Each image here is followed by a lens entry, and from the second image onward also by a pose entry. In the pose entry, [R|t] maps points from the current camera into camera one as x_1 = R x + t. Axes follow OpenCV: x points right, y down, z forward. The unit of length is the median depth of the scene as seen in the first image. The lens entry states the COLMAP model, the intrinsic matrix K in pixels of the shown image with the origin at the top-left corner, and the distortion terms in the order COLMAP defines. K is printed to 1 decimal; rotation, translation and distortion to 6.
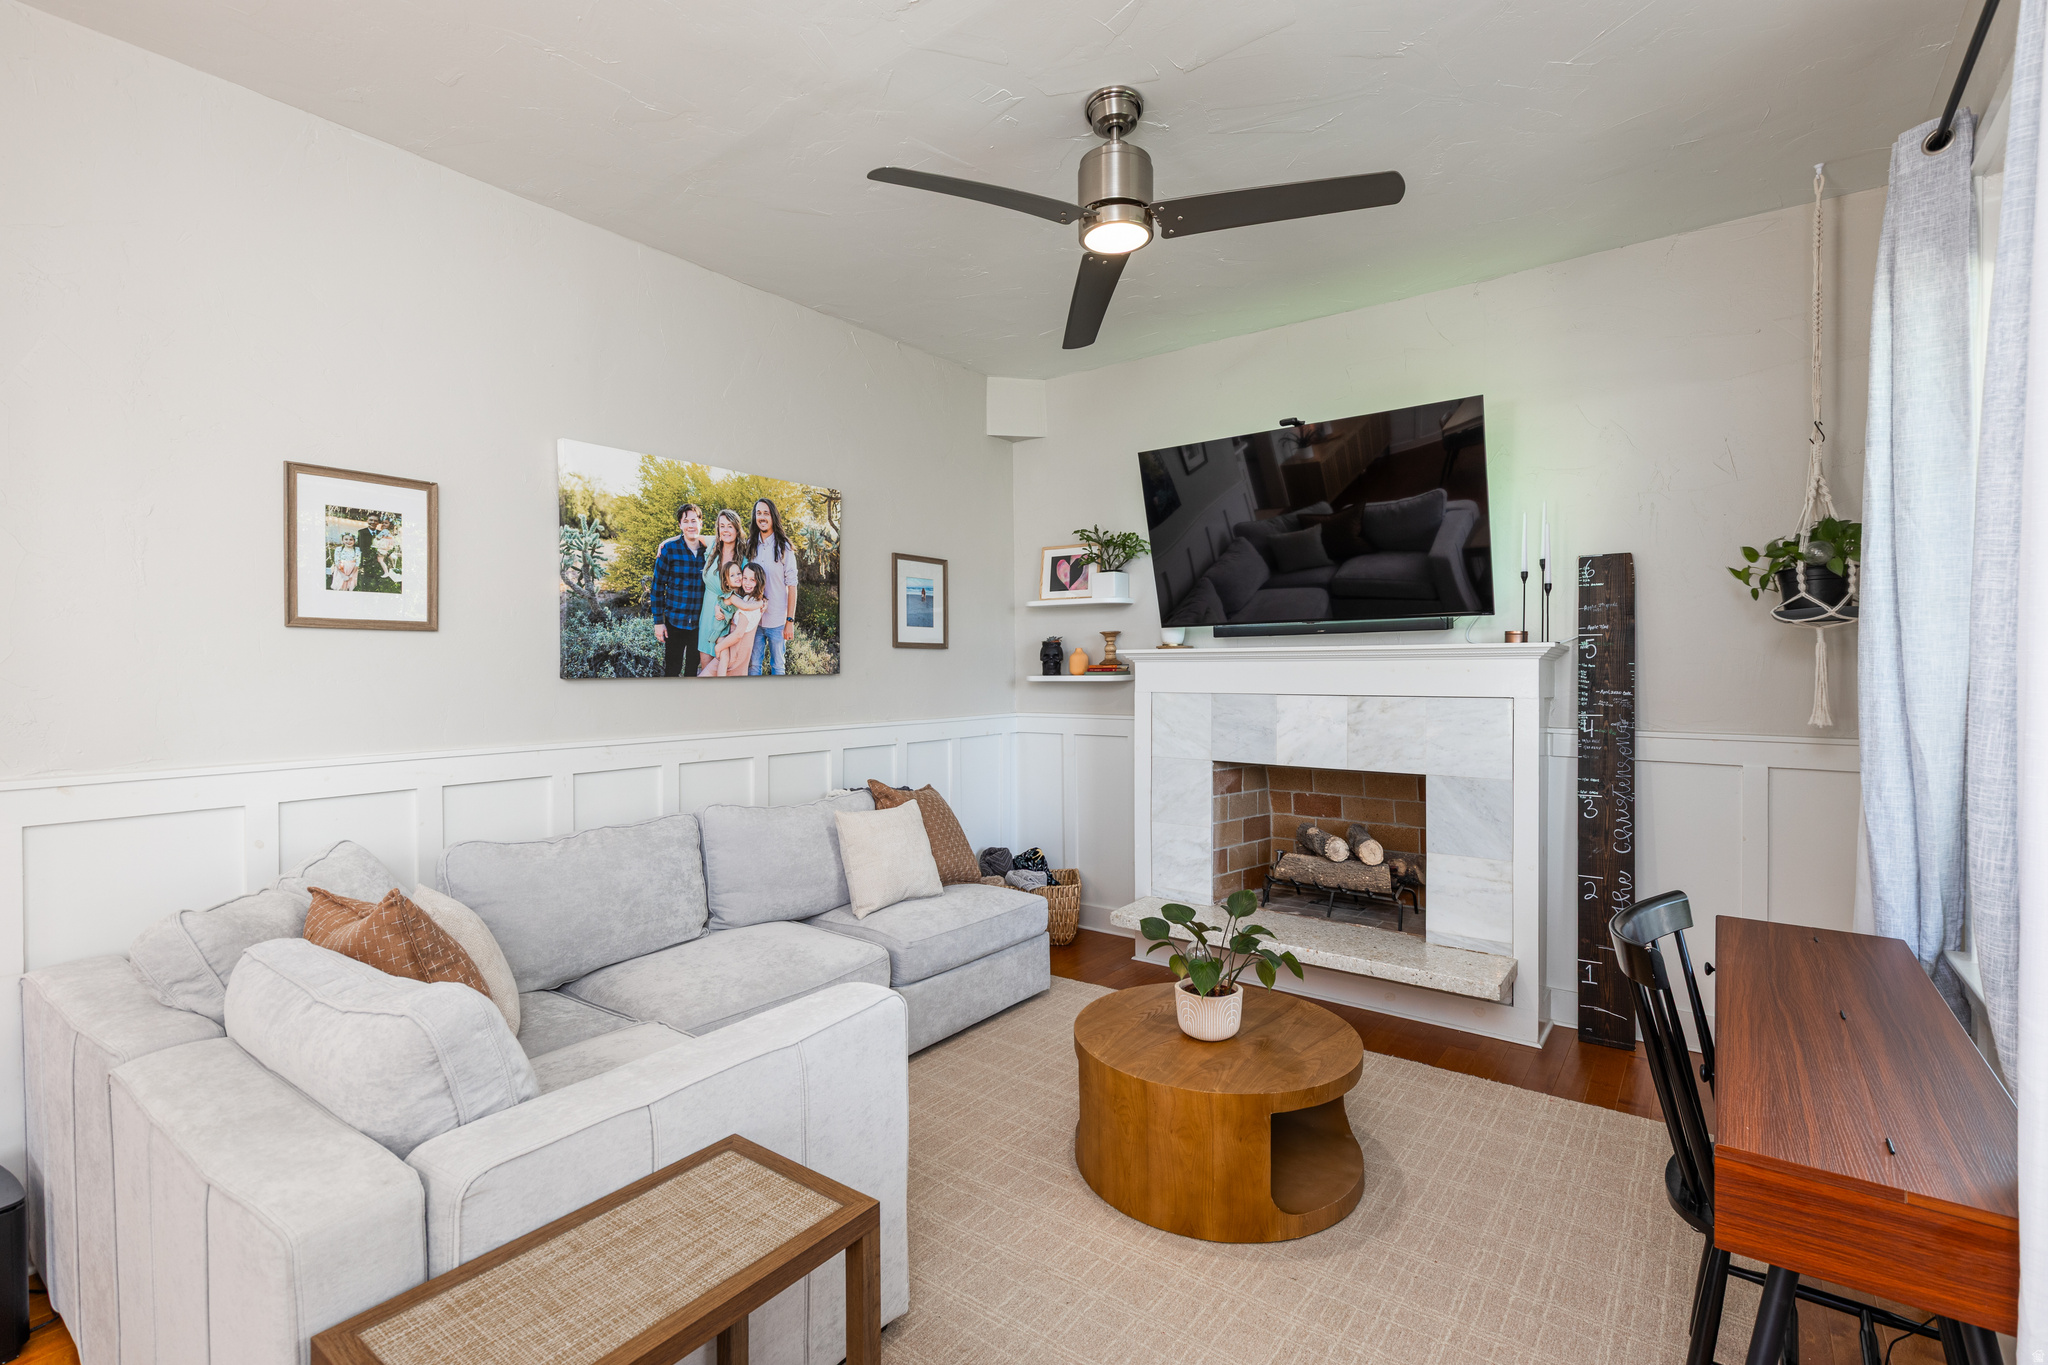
lens RADIAL K [[919.0, 0, 1037.0], [0, 919.0, 678.2], [0, 0, 1]] dist [0.005001, -0.000315]
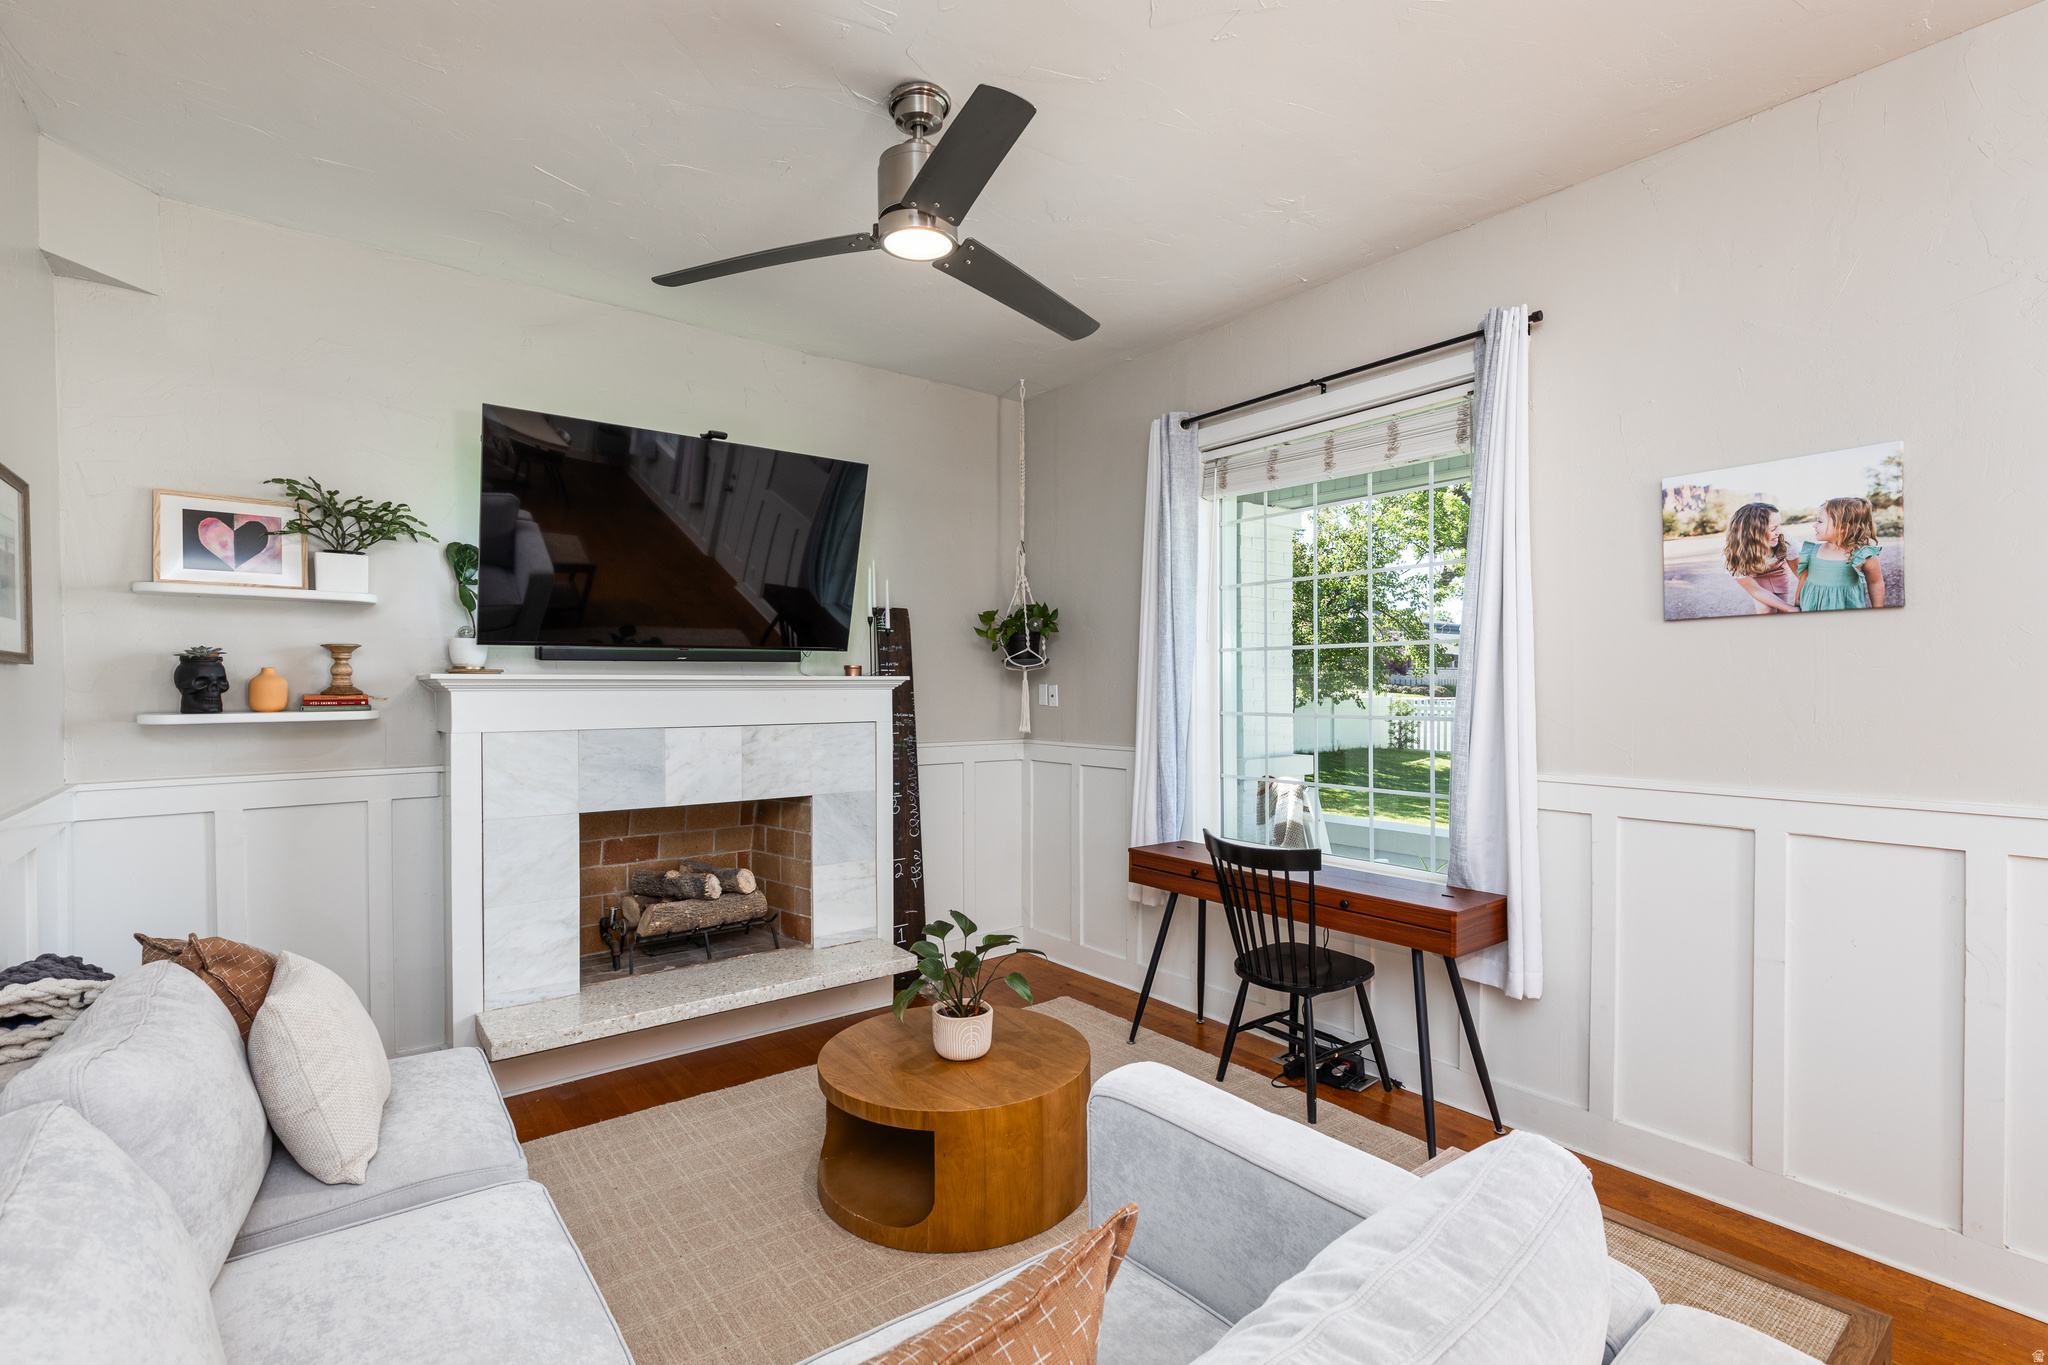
lens RADIAL K [[919.0, 0, 1031.3], [0, 919.0, 699.4], [0, 0, 1]] dist [0.005001, -0.000315]
pose [[0.266817, -0.007956, 0.963714, -0.553786], [0.013614, 0.999897, 0.004485, -0.009995], [-0.963651, 0.011923, 0.266898, 0.455518]]
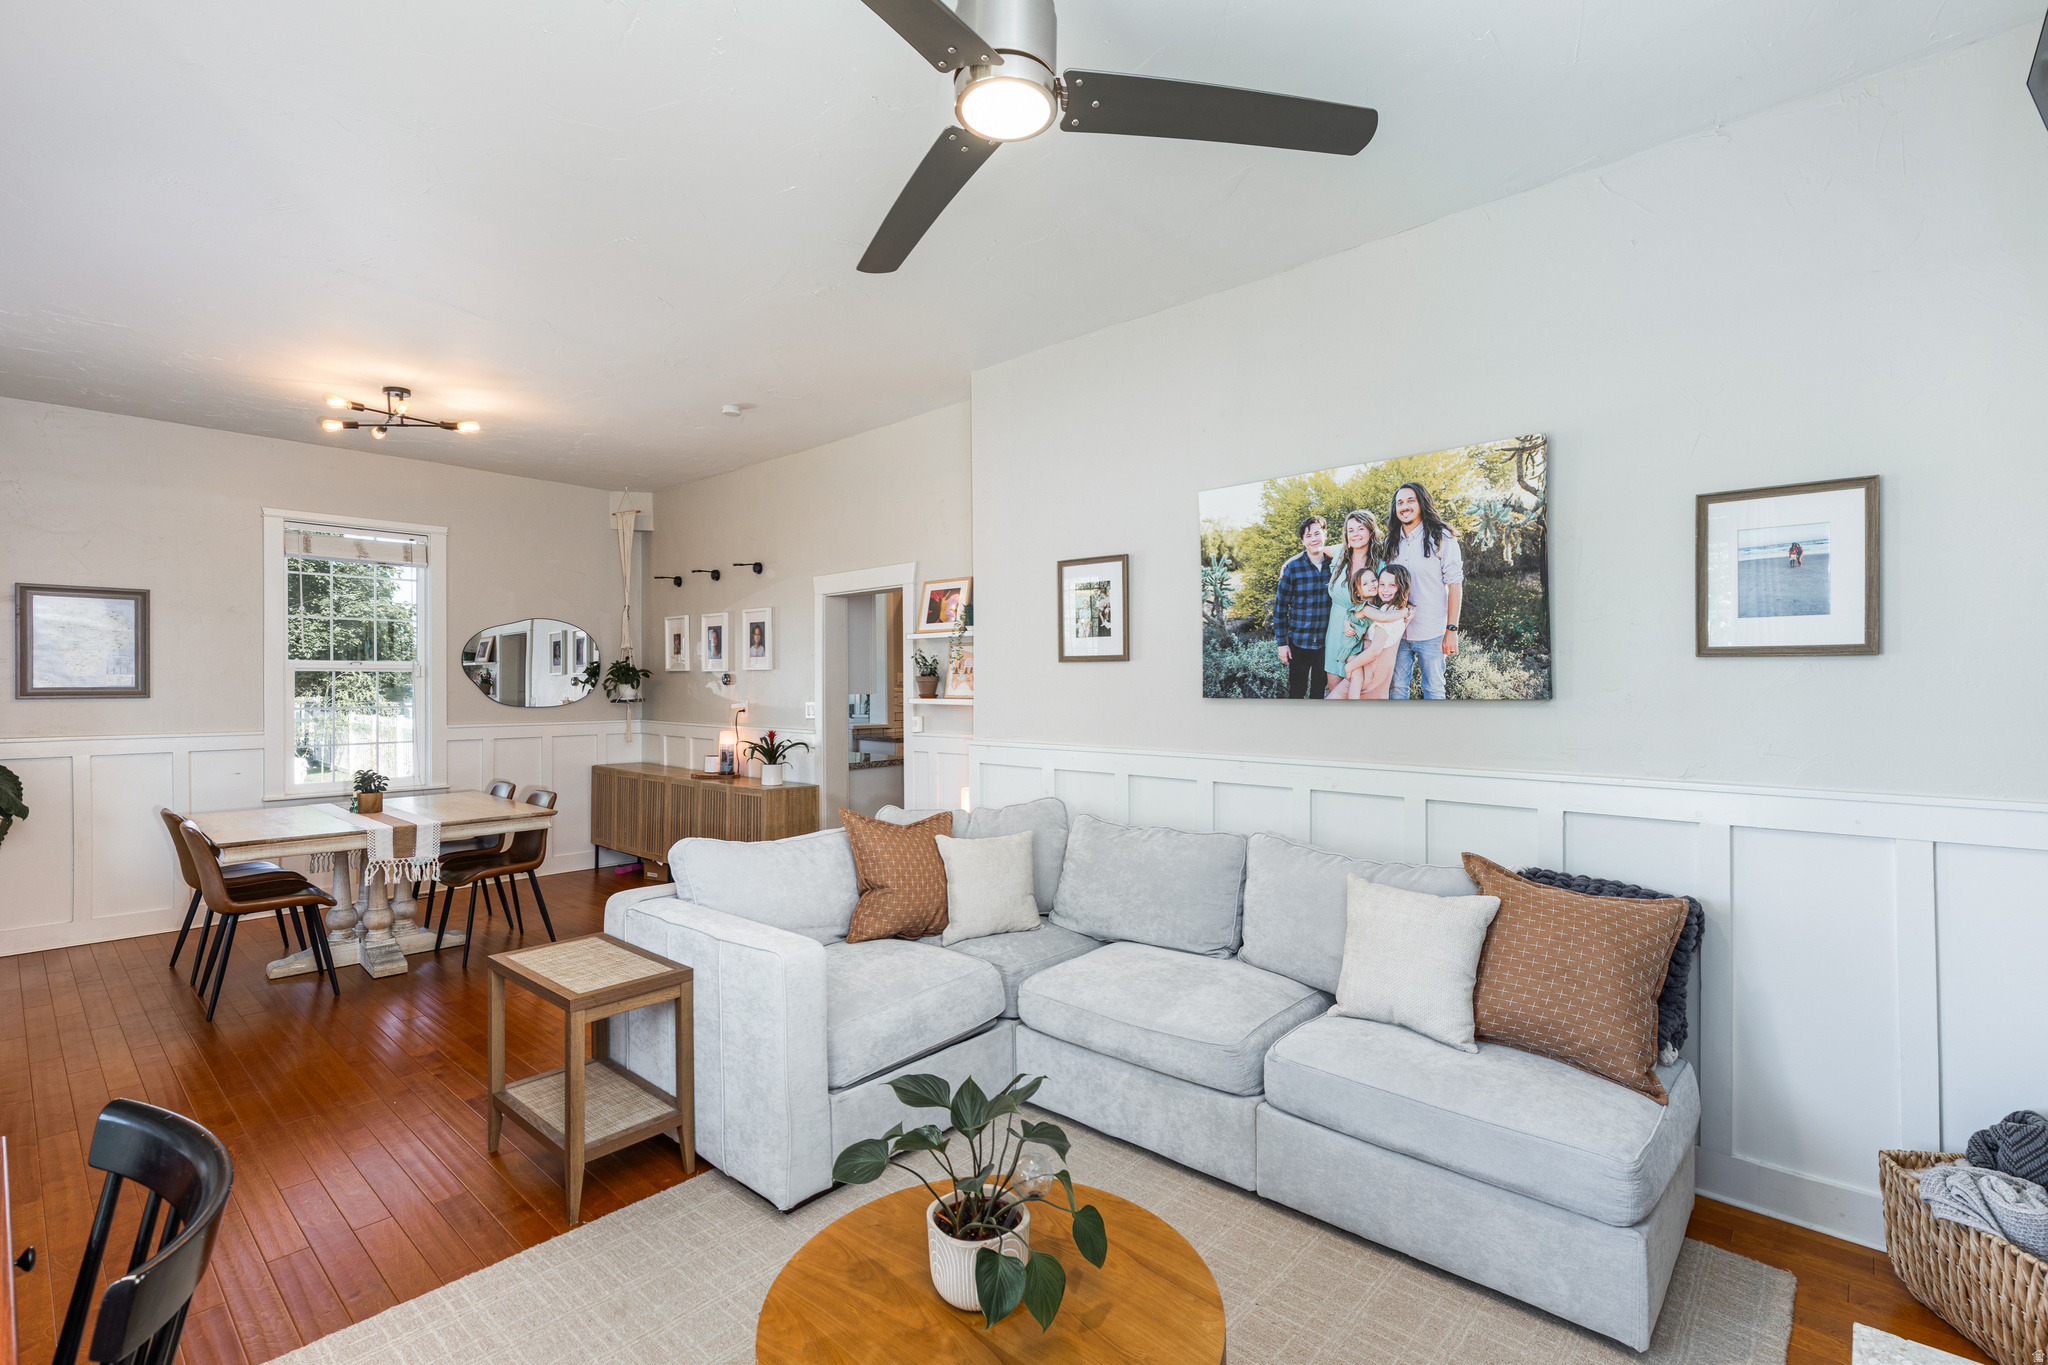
lens RADIAL K [[919.0, 0, 1032.8], [0, 919.0, 685.2], [0, 0, 1]] dist [0.005001, -0.000315]
pose [[-0.099033, -0.000784, -0.995084, 0.565741], [-0.016328, 0.999866, 0.000837, -0.011330], [0.994950, 0.016331, -0.099032, 0.771954]]
